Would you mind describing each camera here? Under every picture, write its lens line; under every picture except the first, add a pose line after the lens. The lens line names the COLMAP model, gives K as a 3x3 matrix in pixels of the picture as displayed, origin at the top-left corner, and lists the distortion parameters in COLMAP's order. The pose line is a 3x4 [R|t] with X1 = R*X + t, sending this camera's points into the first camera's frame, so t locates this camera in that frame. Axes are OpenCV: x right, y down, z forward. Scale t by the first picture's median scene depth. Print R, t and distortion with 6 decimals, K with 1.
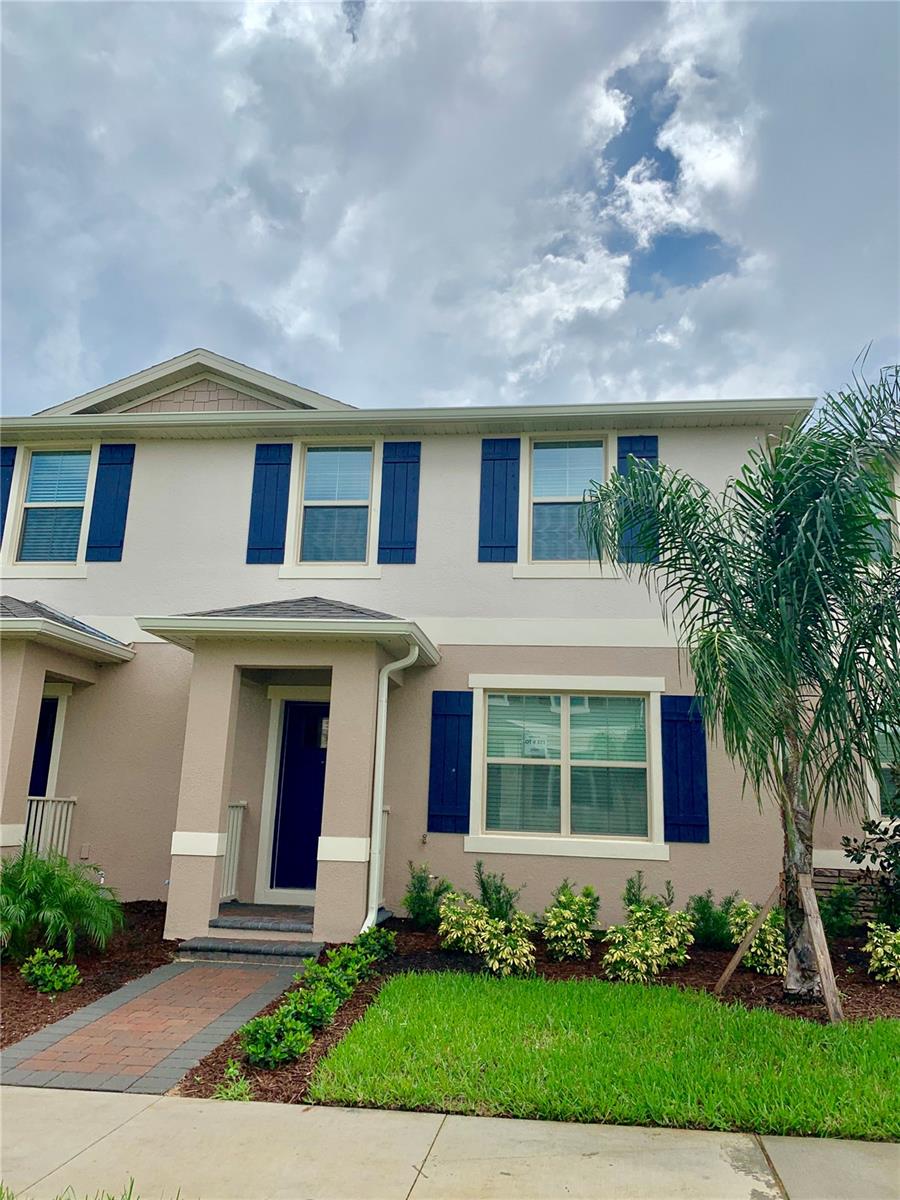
lens RADIAL K [[904.5, 0, 459.3], [0, 904.5, 587.6], [0, 0, 1]] dist [0.040381, -0.003148]
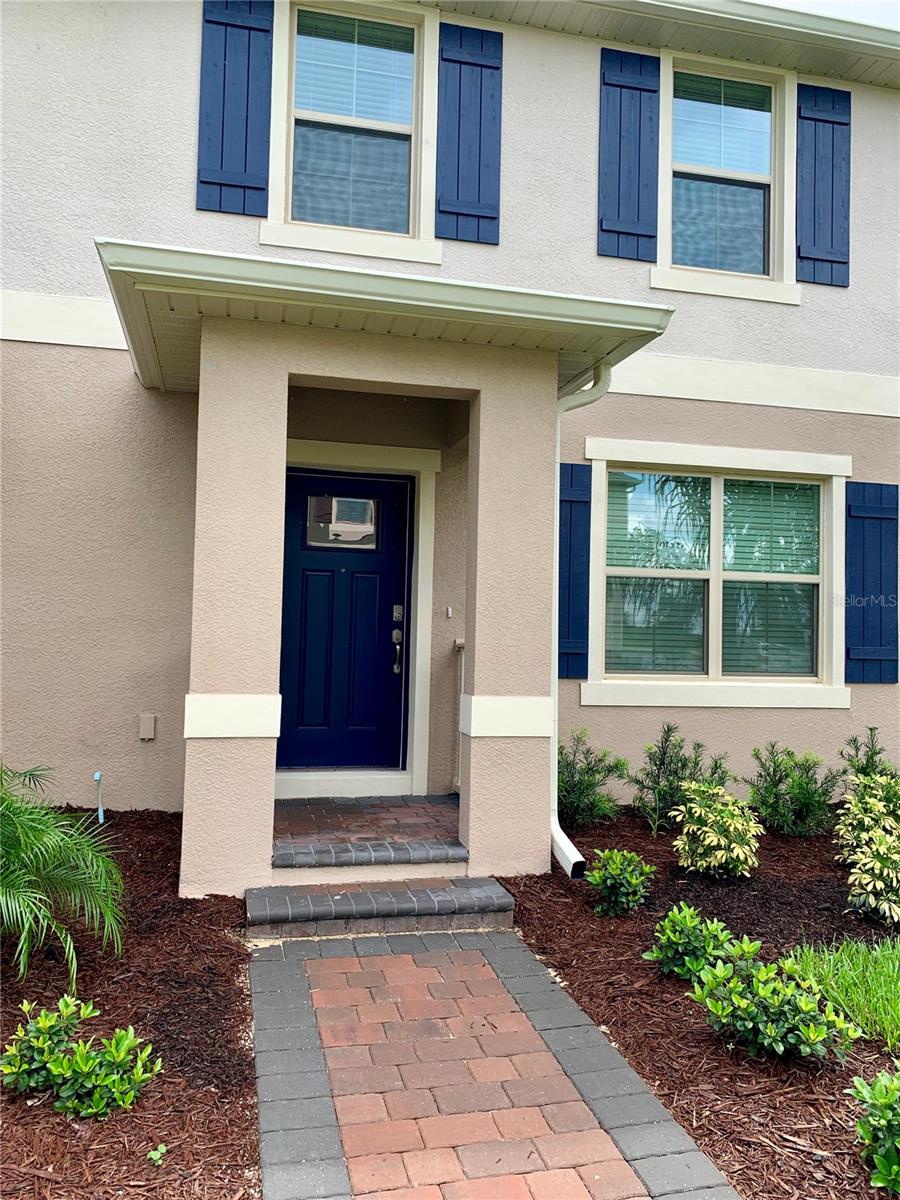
lens RADIAL K [[904.5, 0, 448.9], [0, 904.5, 591.1], [0, 0, 1]] dist [0.040381, -0.003148]
pose [[0.938815, 0.008224, 0.344324, -0.308640], [-0.074953, 0.980634, 0.180941, 0.098017], [-0.336167, -0.195678, 0.921250, 0.442692]]
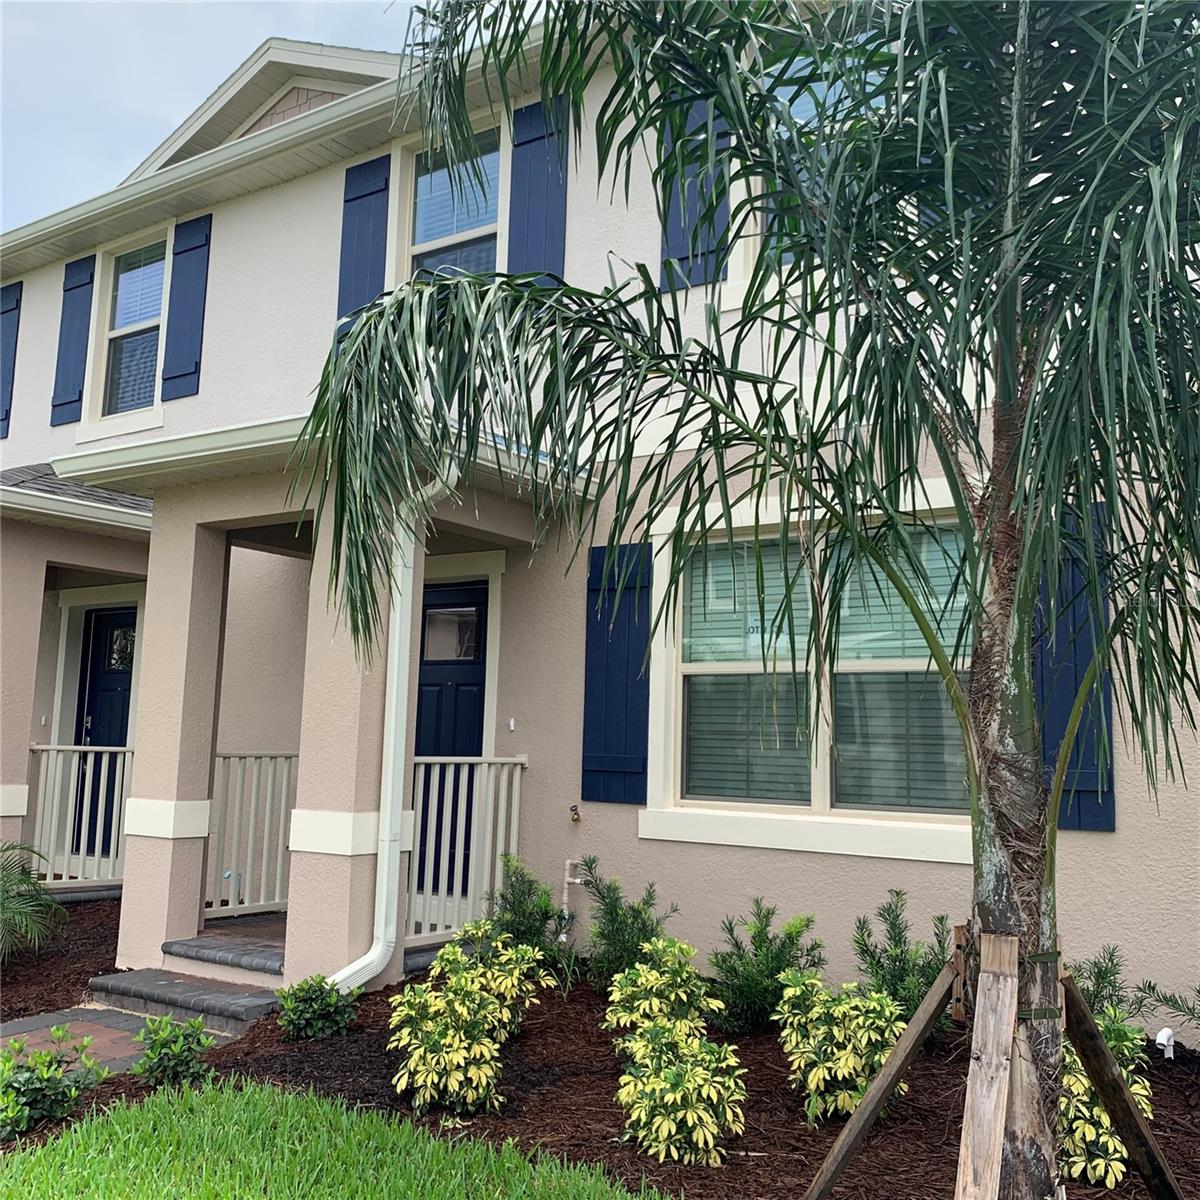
lens RADIAL K [[1217.3, 0, 621.3], [0, 1217.3, 561.7], [0, 0, 1]] dist [0.020672, 0.000000]
pose [[0.890591, -0.079620, -0.447782, 0.323475], [0.111770, 0.992678, 0.045791, 0.096652], [0.440858, -0.090830, 0.892969, 0.374002]]
